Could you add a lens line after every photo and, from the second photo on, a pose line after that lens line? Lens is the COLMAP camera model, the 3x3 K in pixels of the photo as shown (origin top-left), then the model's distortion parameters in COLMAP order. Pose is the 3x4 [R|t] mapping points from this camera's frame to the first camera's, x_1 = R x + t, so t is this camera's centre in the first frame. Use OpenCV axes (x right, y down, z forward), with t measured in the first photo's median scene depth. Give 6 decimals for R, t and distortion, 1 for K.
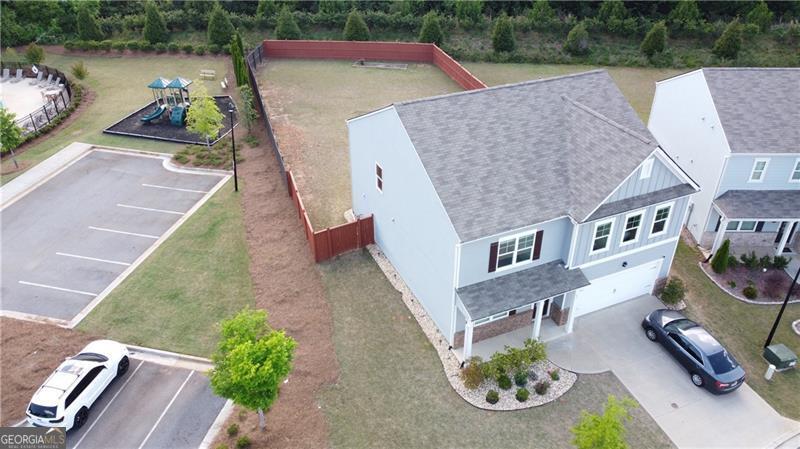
lens RADIAL K [[603.4, 0, 400.2], [0, 603.4, 227.9], [0, 0, 1]] dist [-0.008933, -0.002491]
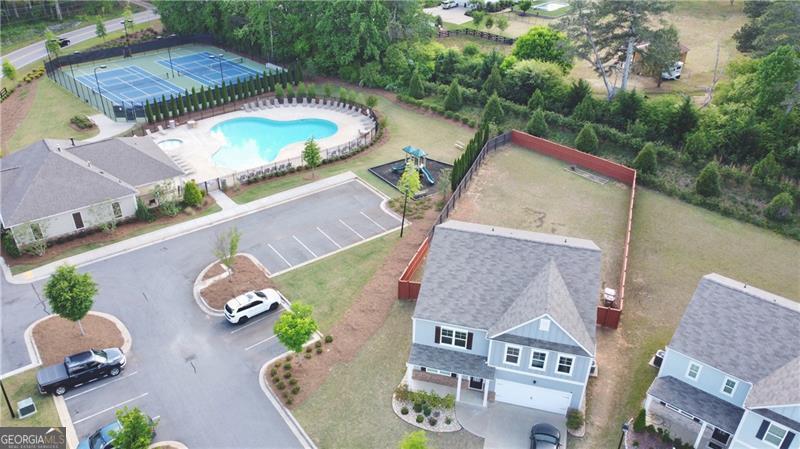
lens RADIAL K [[603.4, 0, 400.2], [0, 603.4, 227.9], [0, 0, 1]] dist [-0.008933, -0.002491]
pose [[0.779831, 0.335327, -0.528601, 0.776220], [-0.351916, 0.933195, 0.072815, -0.281773], [0.517705, 0.129240, 0.845741, -0.442493]]
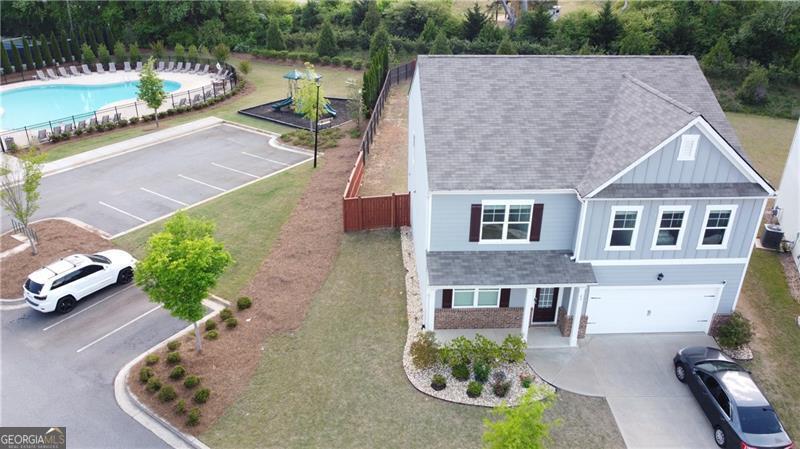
lens RADIAL K [[603.4, 0, 400.2], [0, 603.4, 227.9], [0, 0, 1]] dist [-0.008933, -0.002491]
pose [[0.930583, 0.168549, -0.324972, 0.307159], [-0.205849, 0.974991, -0.083780, 0.137063], [0.302723, 0.144859, 0.942006, 0.146155]]
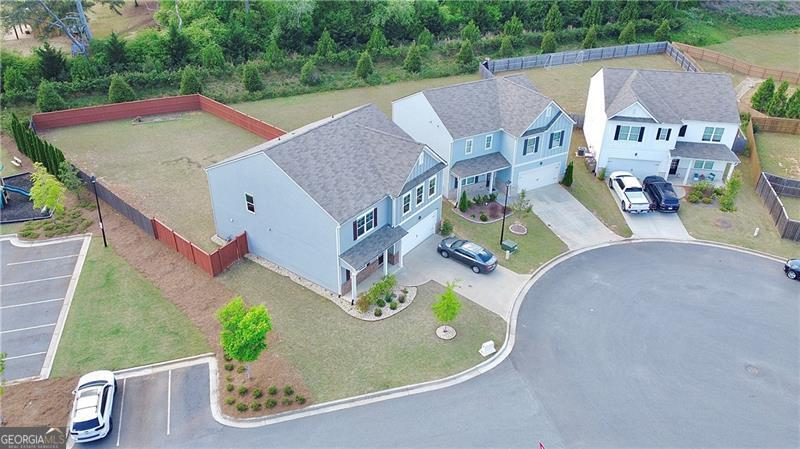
lens RADIAL K [[603.4, 0, 400.2], [0, 603.4, 227.9], [0, 0, 1]] dist [-0.008933, -0.002491]
pose [[0.864130, -0.248331, 0.437735, -0.410301], [0.258021, 0.965379, 0.038311, 0.010222], [-0.432094, 0.079839, 0.898287, -0.463983]]
